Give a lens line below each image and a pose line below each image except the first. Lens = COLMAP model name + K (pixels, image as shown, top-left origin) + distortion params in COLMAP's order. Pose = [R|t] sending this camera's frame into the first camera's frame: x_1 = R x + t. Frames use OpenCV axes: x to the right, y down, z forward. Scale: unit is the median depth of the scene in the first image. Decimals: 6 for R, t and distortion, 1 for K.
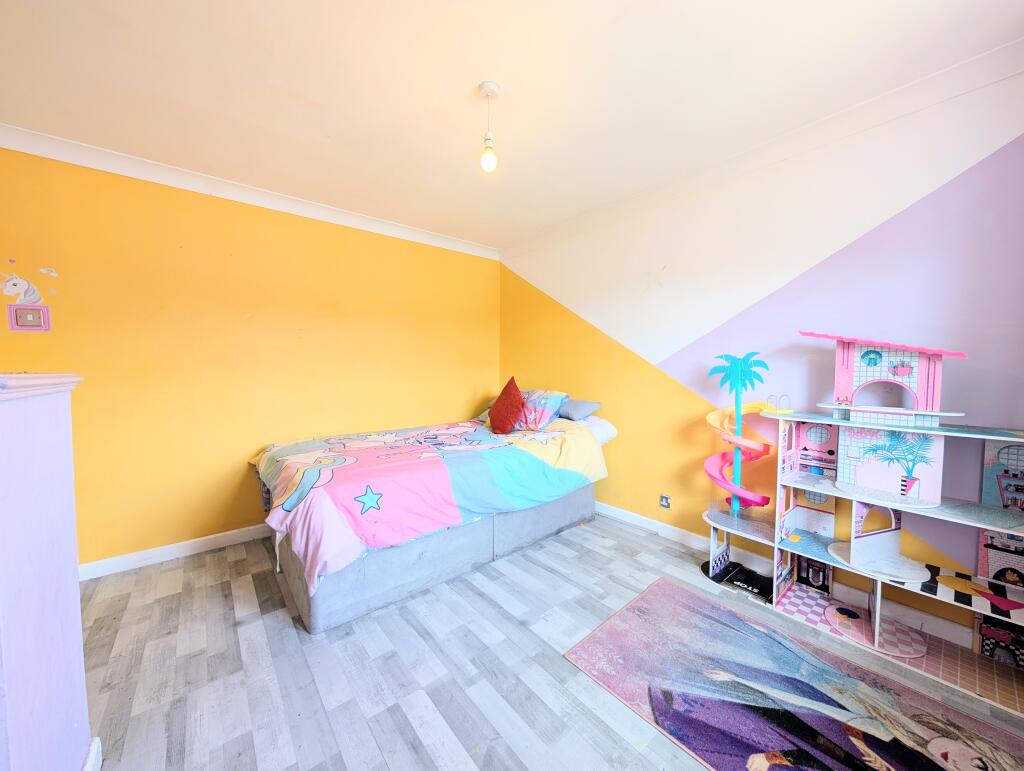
lens RADIAL K [[372.6, 0, 511.1], [0, 372.6, 380.4], [0, 0, 1]] dist [-0.001552, -0.000055]
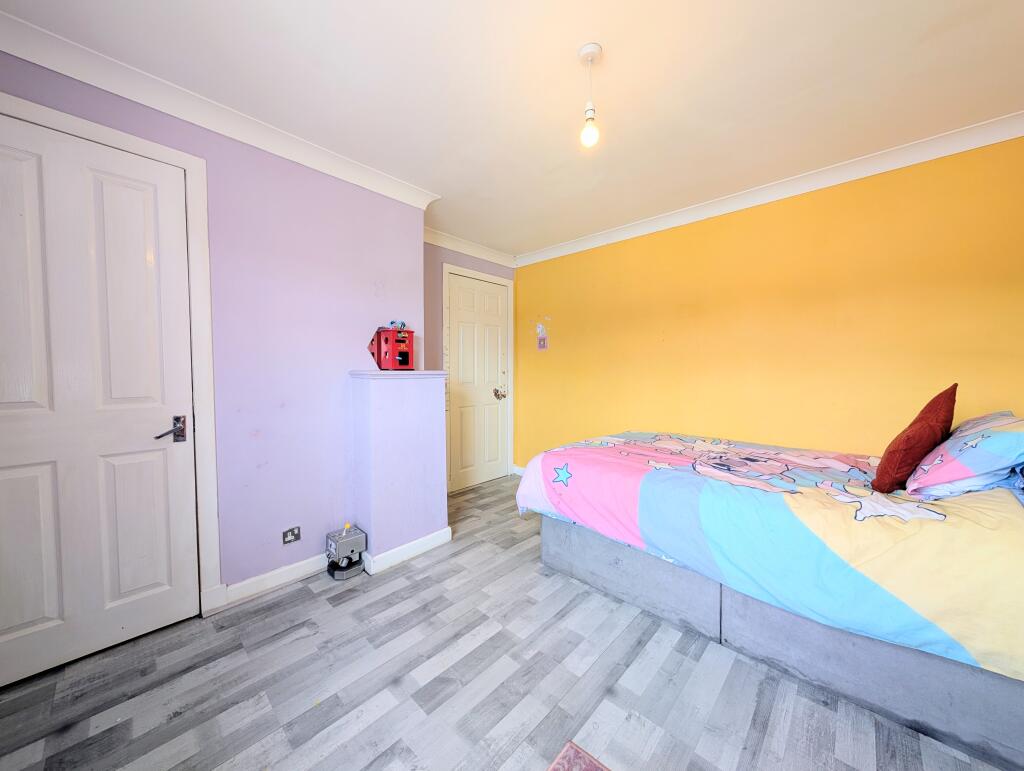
lens RADIAL K [[372.6, 0, 511.1], [0, 372.6, 380.4], [0, 0, 1]] dist [-0.001552, -0.000055]
pose [[0.120826, 0.029133, -0.992246, 0.830347], [-0.033473, 0.999120, 0.025259, -0.015246], [0.992109, 0.030161, 0.121695, 0.736256]]
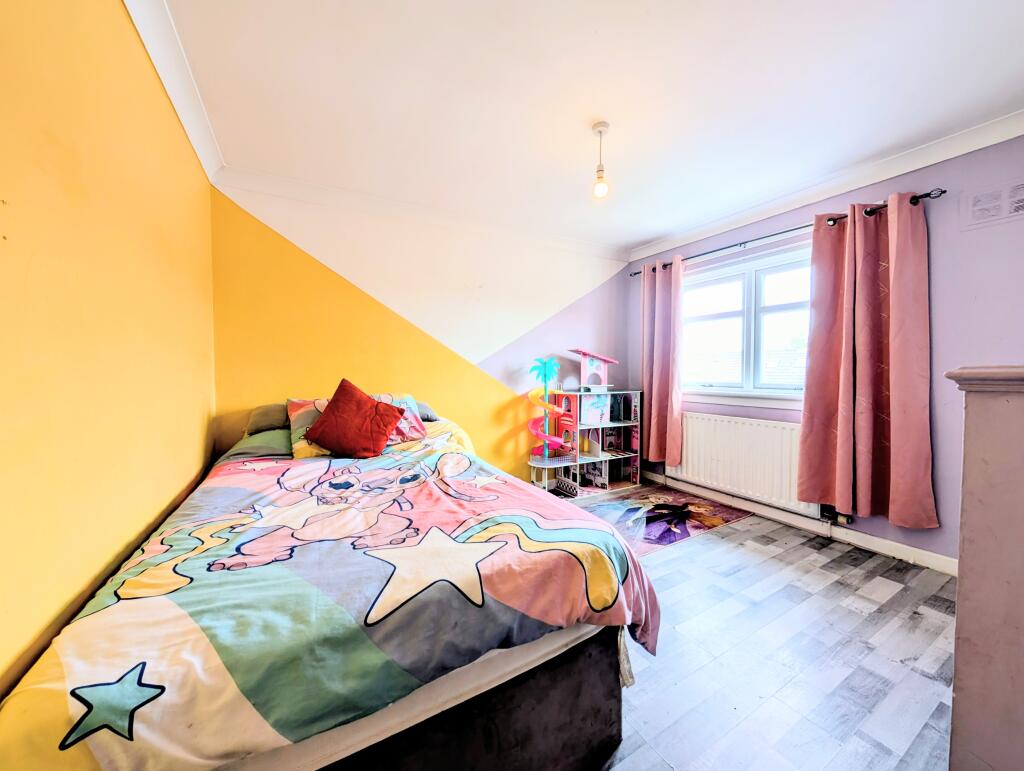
lens RADIAL K [[372.6, 0, 511.1], [0, 372.6, 380.4], [0, 0, 1]] dist [-0.001552, -0.000055]
pose [[0.180135, -0.027053, 0.983270, -1.297917], [0.039732, 0.999006, 0.020207, -0.017307], [-0.982839, 0.035427, 0.181031, 1.101194]]
